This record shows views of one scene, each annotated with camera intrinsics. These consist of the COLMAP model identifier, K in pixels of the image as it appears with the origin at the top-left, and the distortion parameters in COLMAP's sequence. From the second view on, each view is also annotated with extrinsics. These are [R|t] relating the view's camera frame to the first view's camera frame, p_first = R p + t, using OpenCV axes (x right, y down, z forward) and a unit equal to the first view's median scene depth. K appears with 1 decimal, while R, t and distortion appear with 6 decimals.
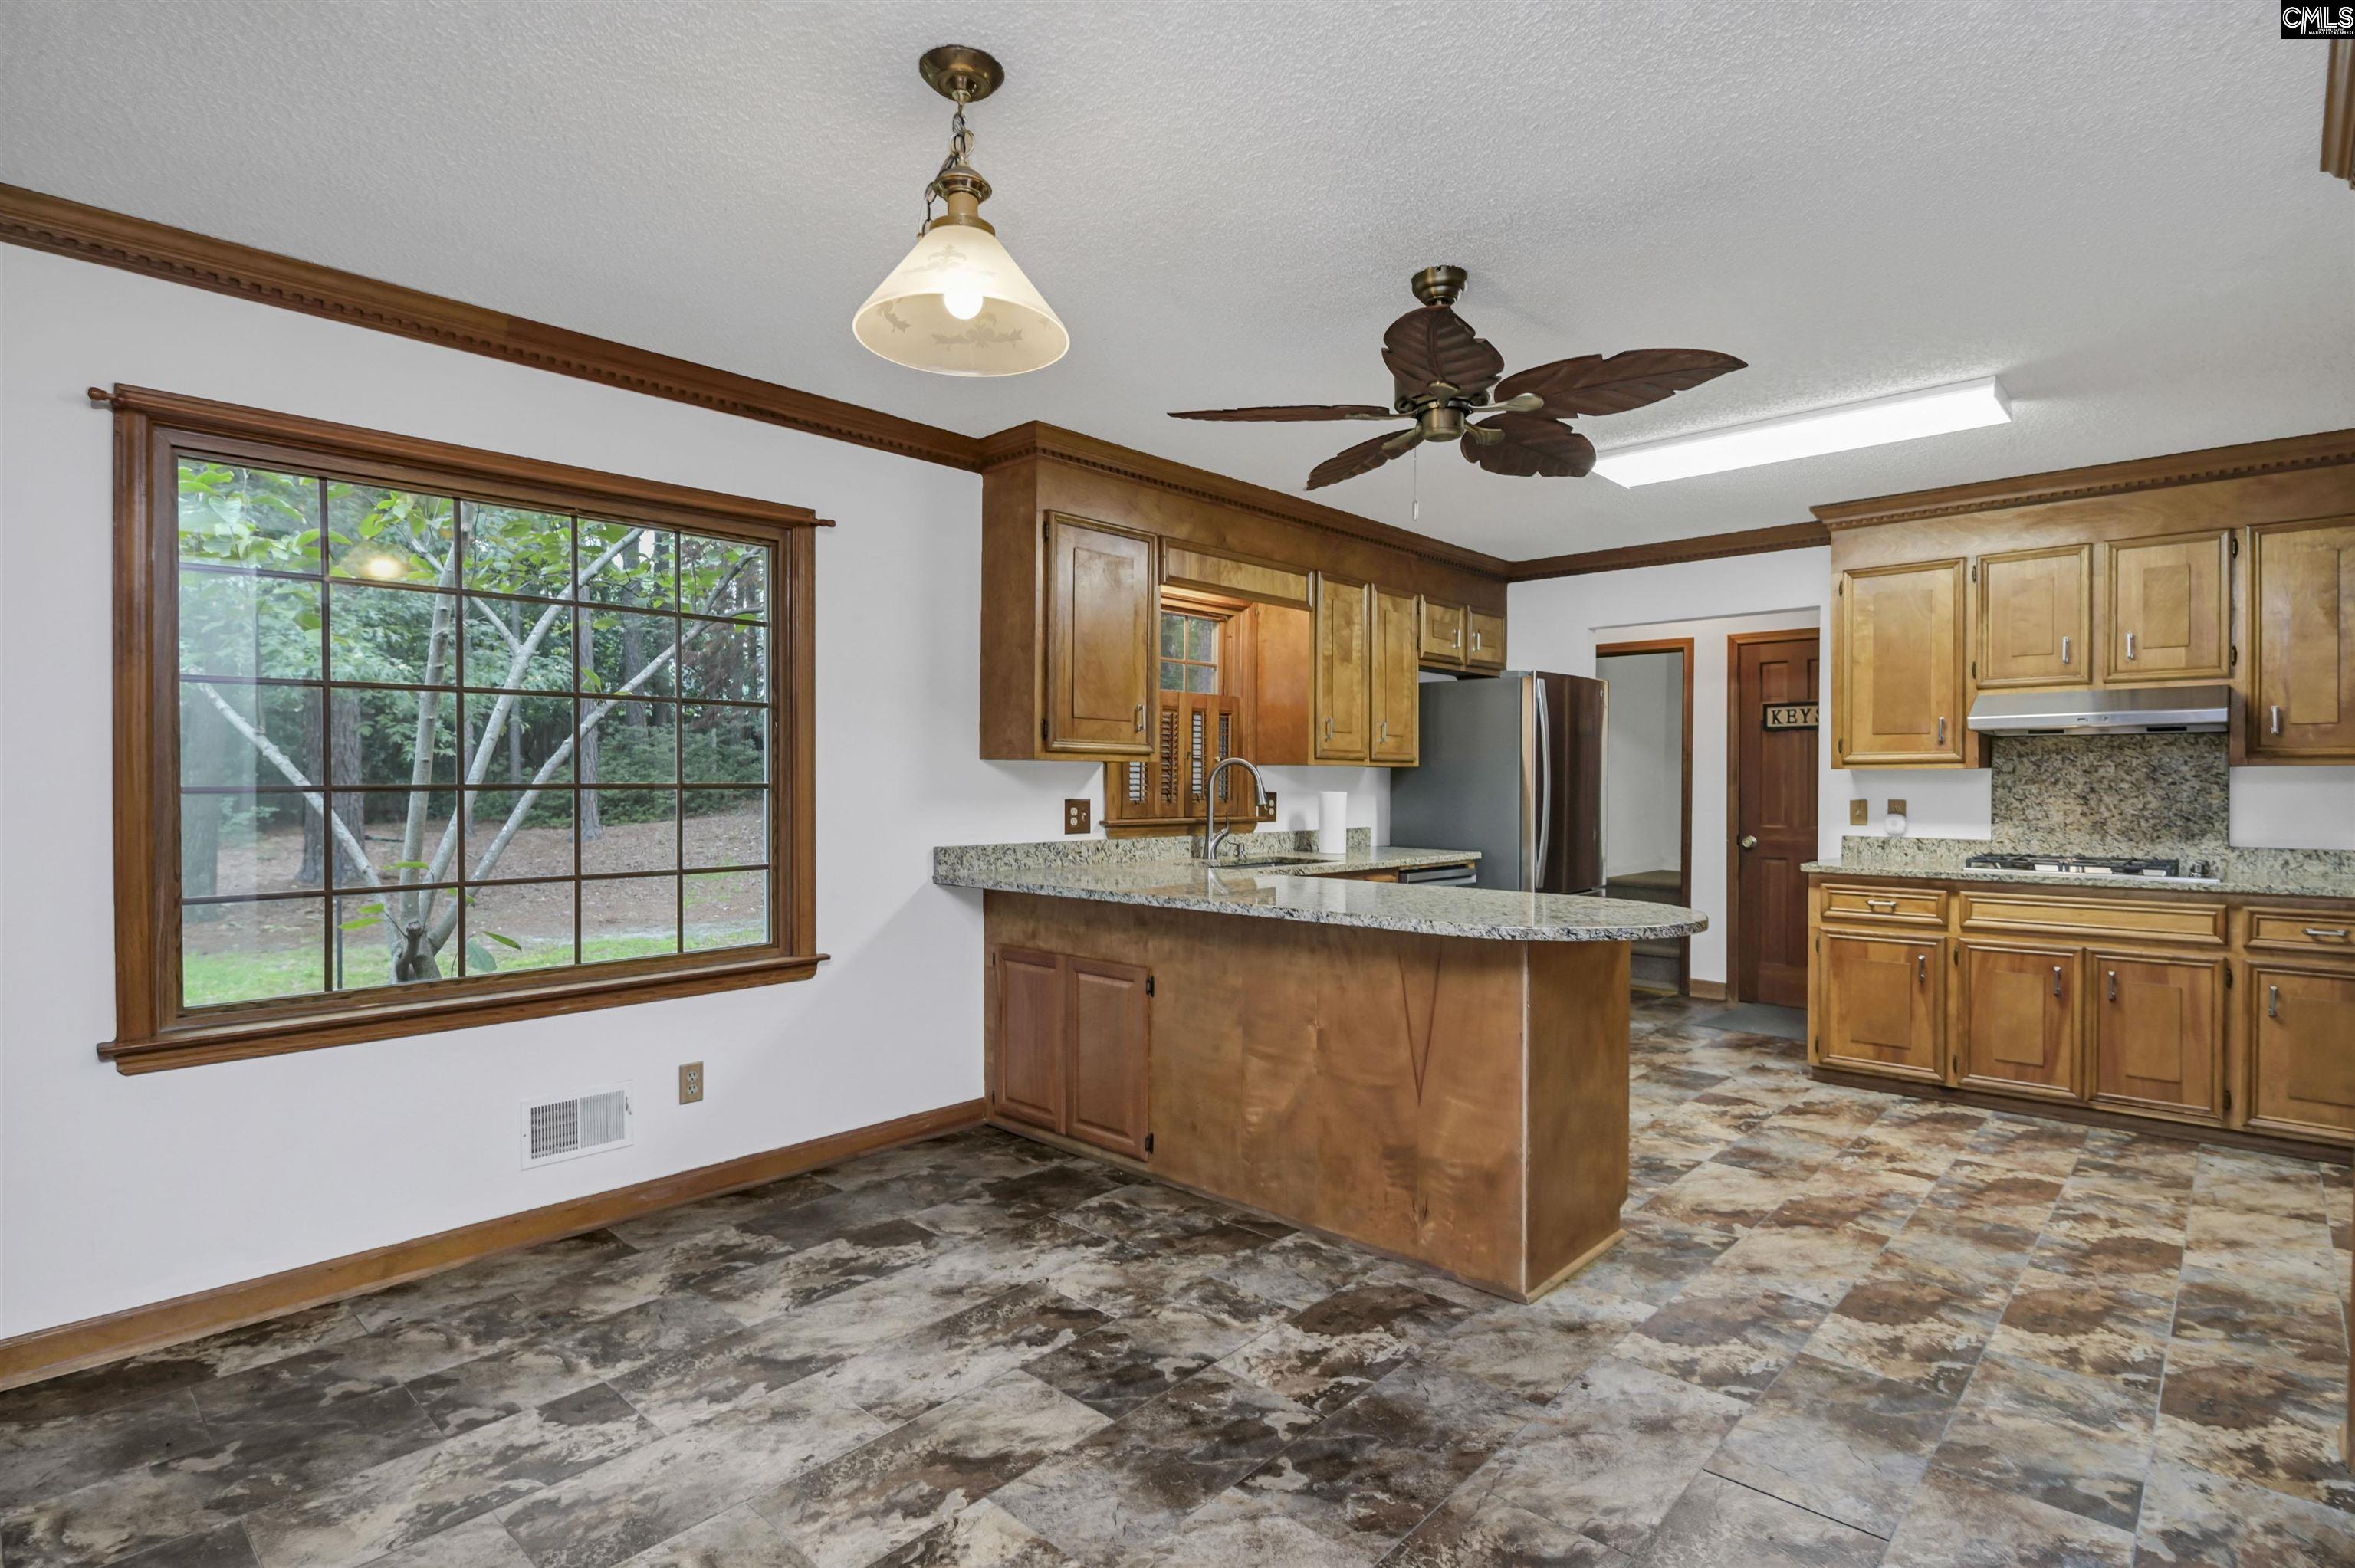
lens RADIAL K [[1170.3, 0, 1214.4], [0, 1170.3, 790.3], [0, 0, 1]] dist [0.035377, -0.018912]
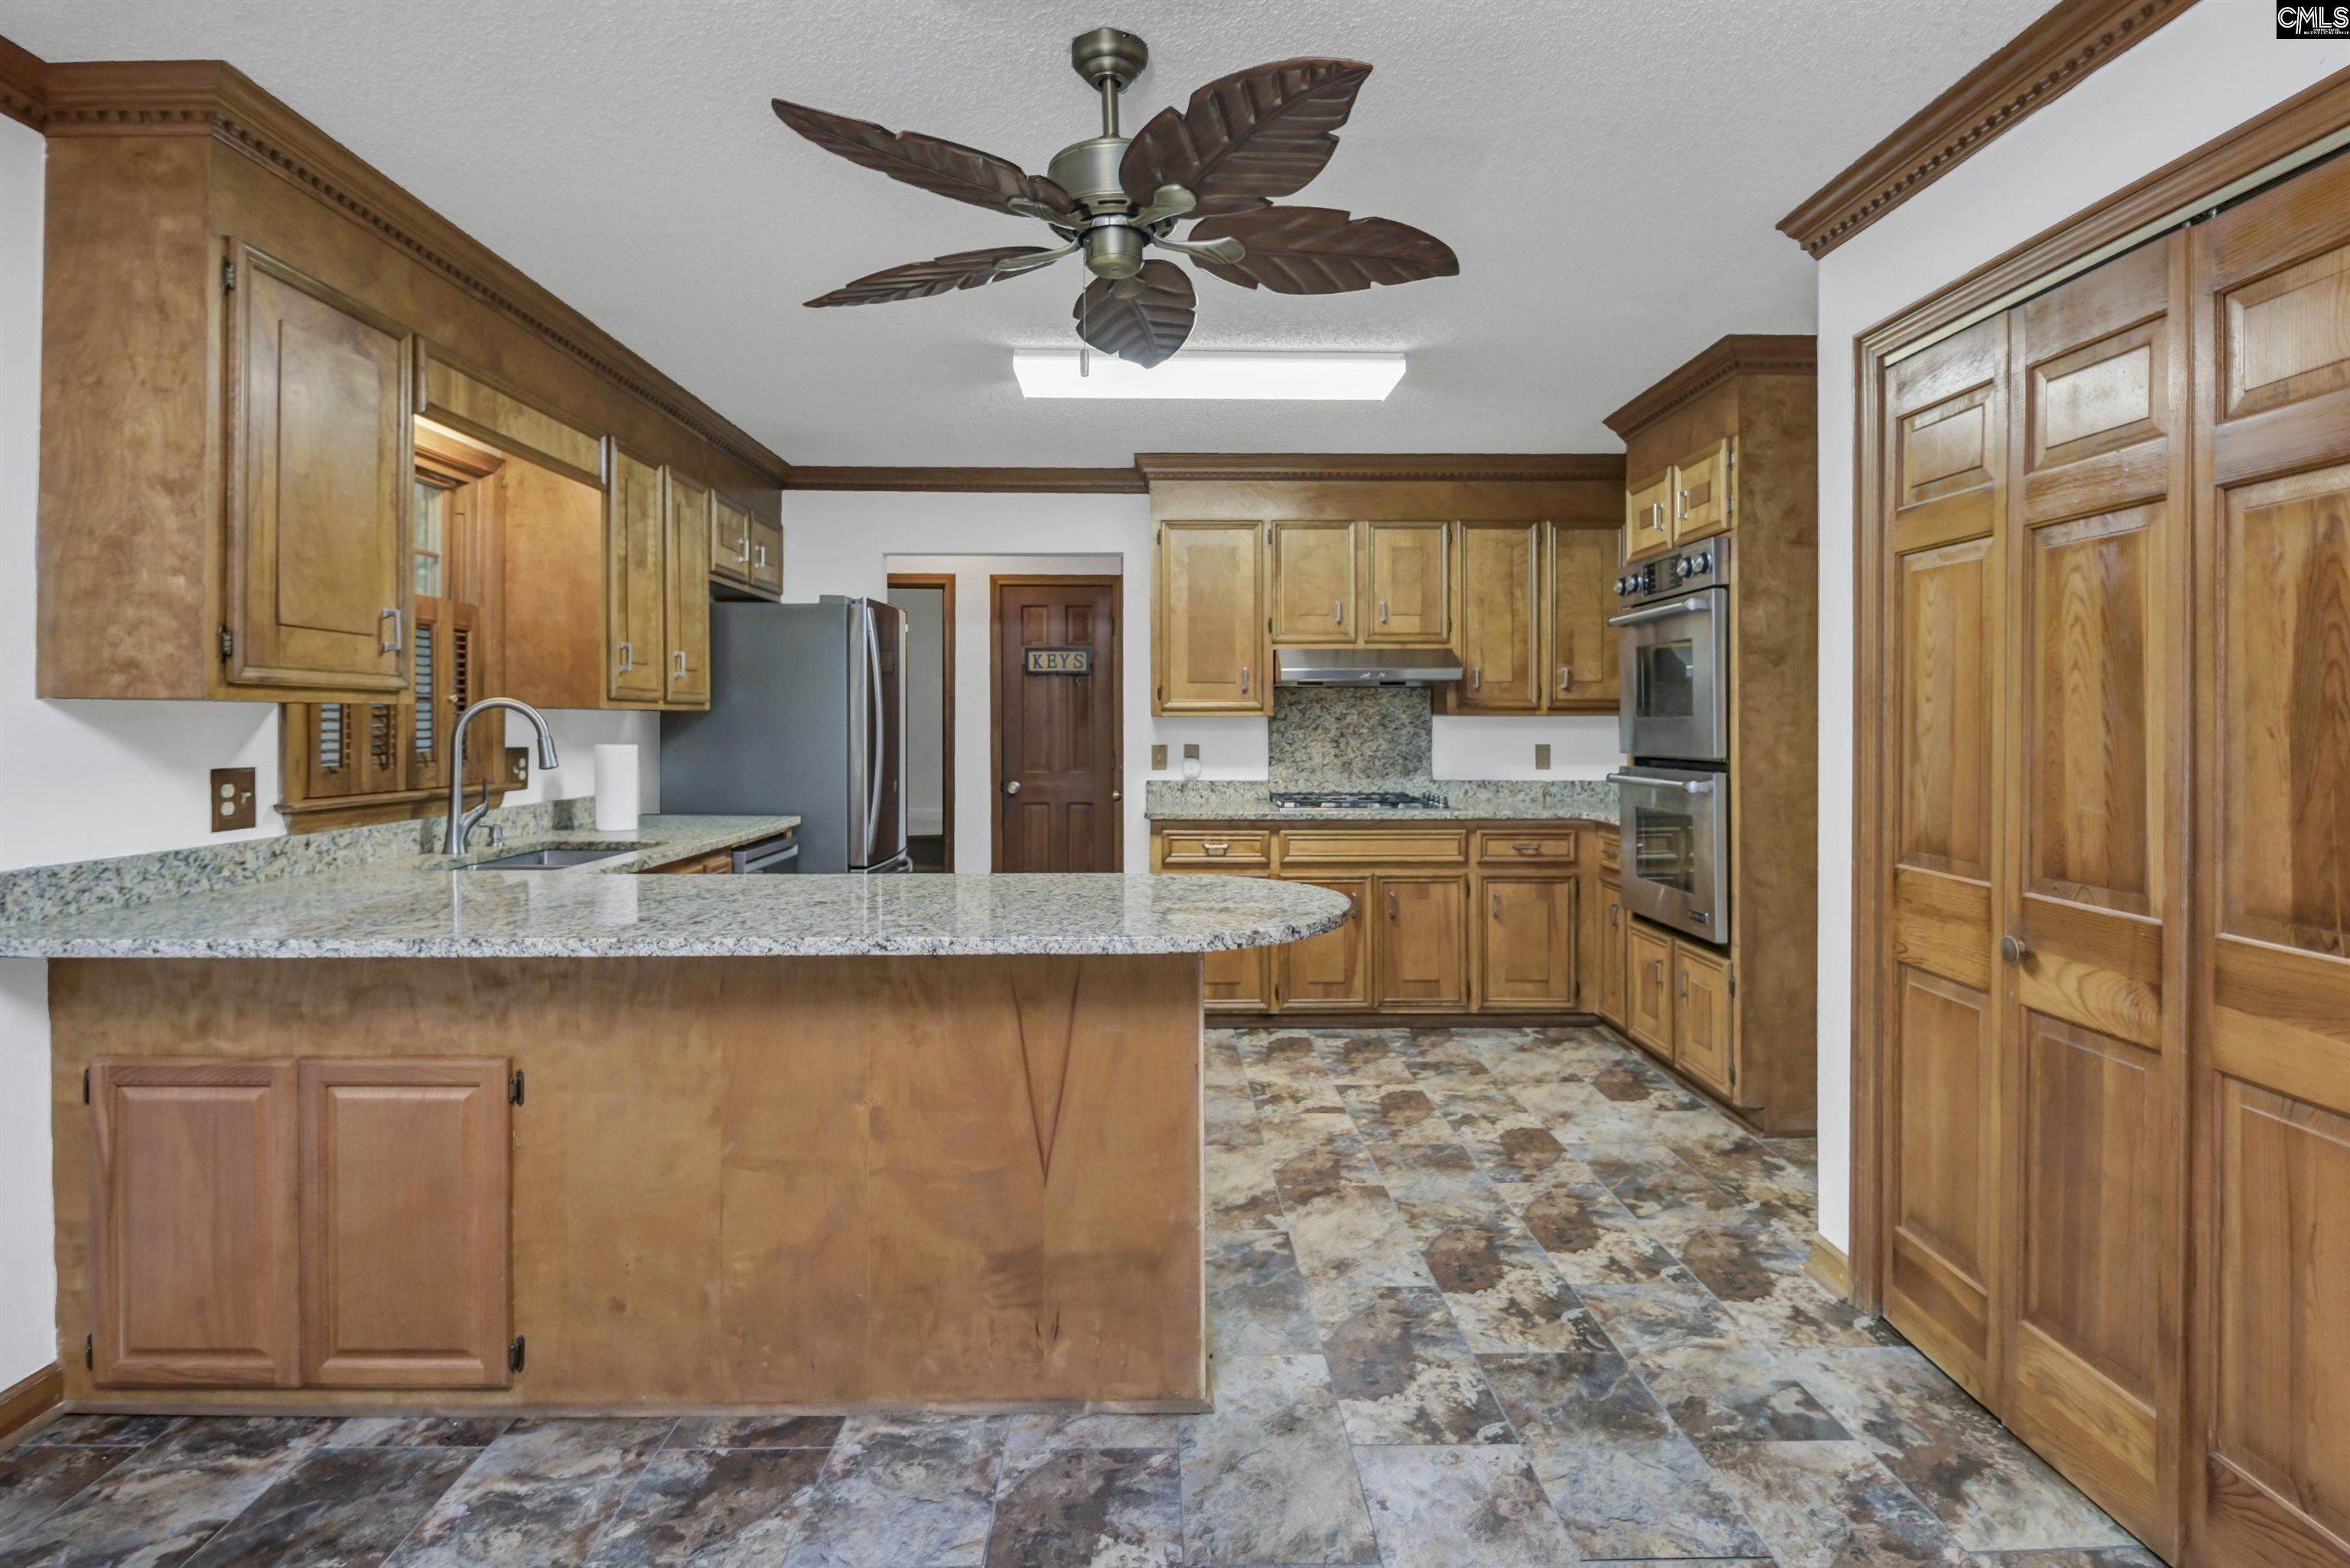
lens RADIAL K [[1194.5, 0, 1179.7], [0, 1194.5, 724.3], [0, 0, 1]] dist [0.004427, -0.001210]
pose [[0.733738, -0.003563, 0.679423, -0.179216], [0.005994, 0.999981, -0.001228, -0.010548], [-0.679406, 0.004973, 0.733746, 0.272706]]
